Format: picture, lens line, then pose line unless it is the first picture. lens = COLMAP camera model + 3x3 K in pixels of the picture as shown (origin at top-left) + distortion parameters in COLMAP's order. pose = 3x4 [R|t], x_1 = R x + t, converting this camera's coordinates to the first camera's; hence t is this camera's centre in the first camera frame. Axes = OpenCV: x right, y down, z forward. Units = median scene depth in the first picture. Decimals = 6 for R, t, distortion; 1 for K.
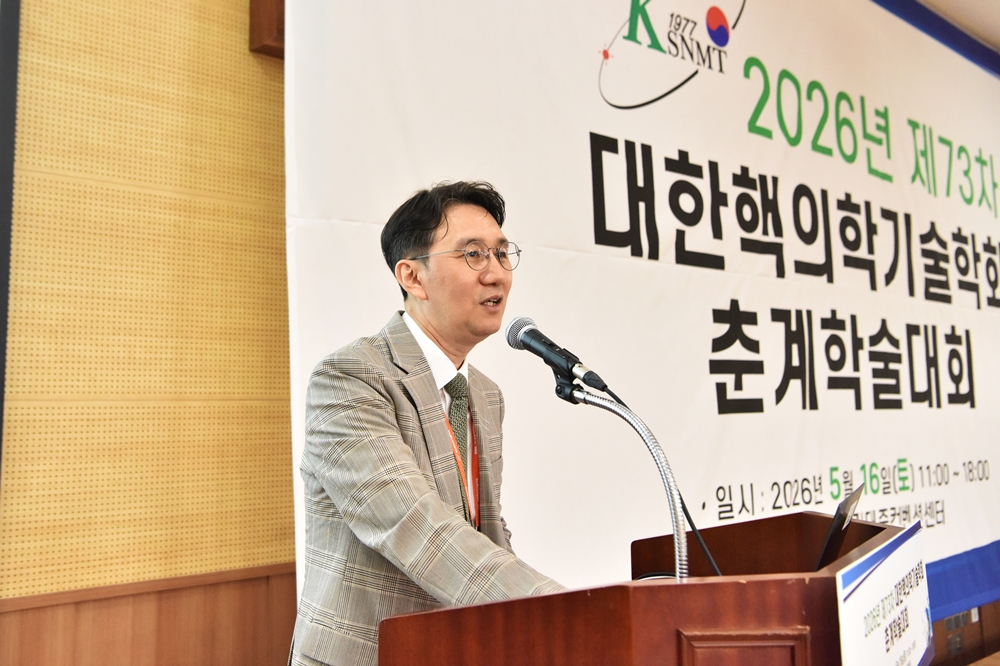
lens RADIAL K [[1046.5, 0, 451.2], [0, 1046.5, 279.8], [0, 0, 1]] dist [-0.007665, 0.000000]
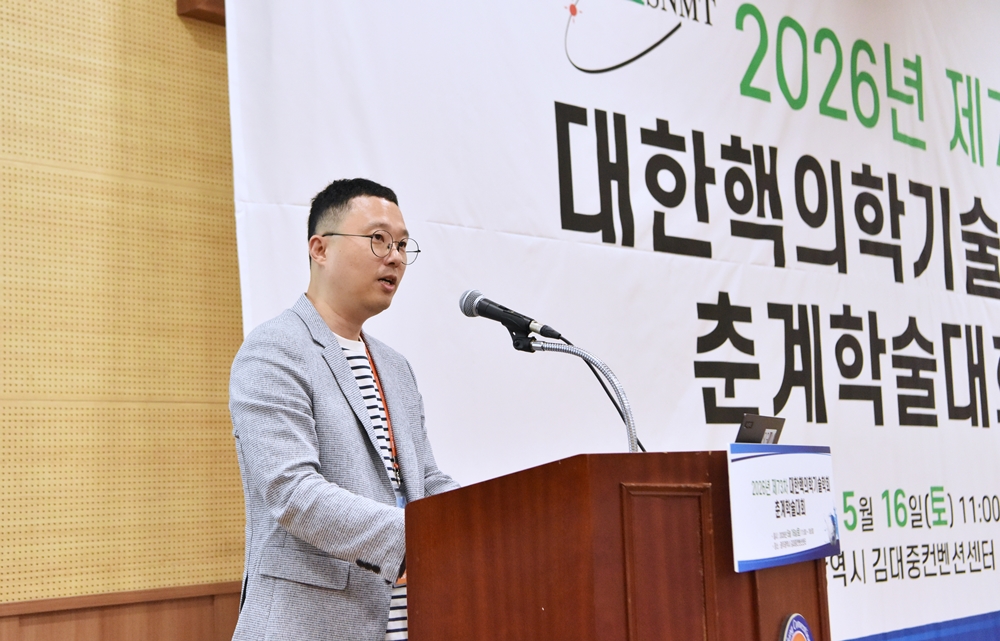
lens RADIAL K [[1560.3, 0, 440.5], [0, 1560.3, 327.5], [0, 0, 1]] dist [0.189951, 0.000000]
pose [[0.997913, -0.015637, 0.062644, -0.046341], [0.014302, 0.999662, 0.021696, 0.017744], [-0.062962, -0.020755, 0.997800, -0.296047]]
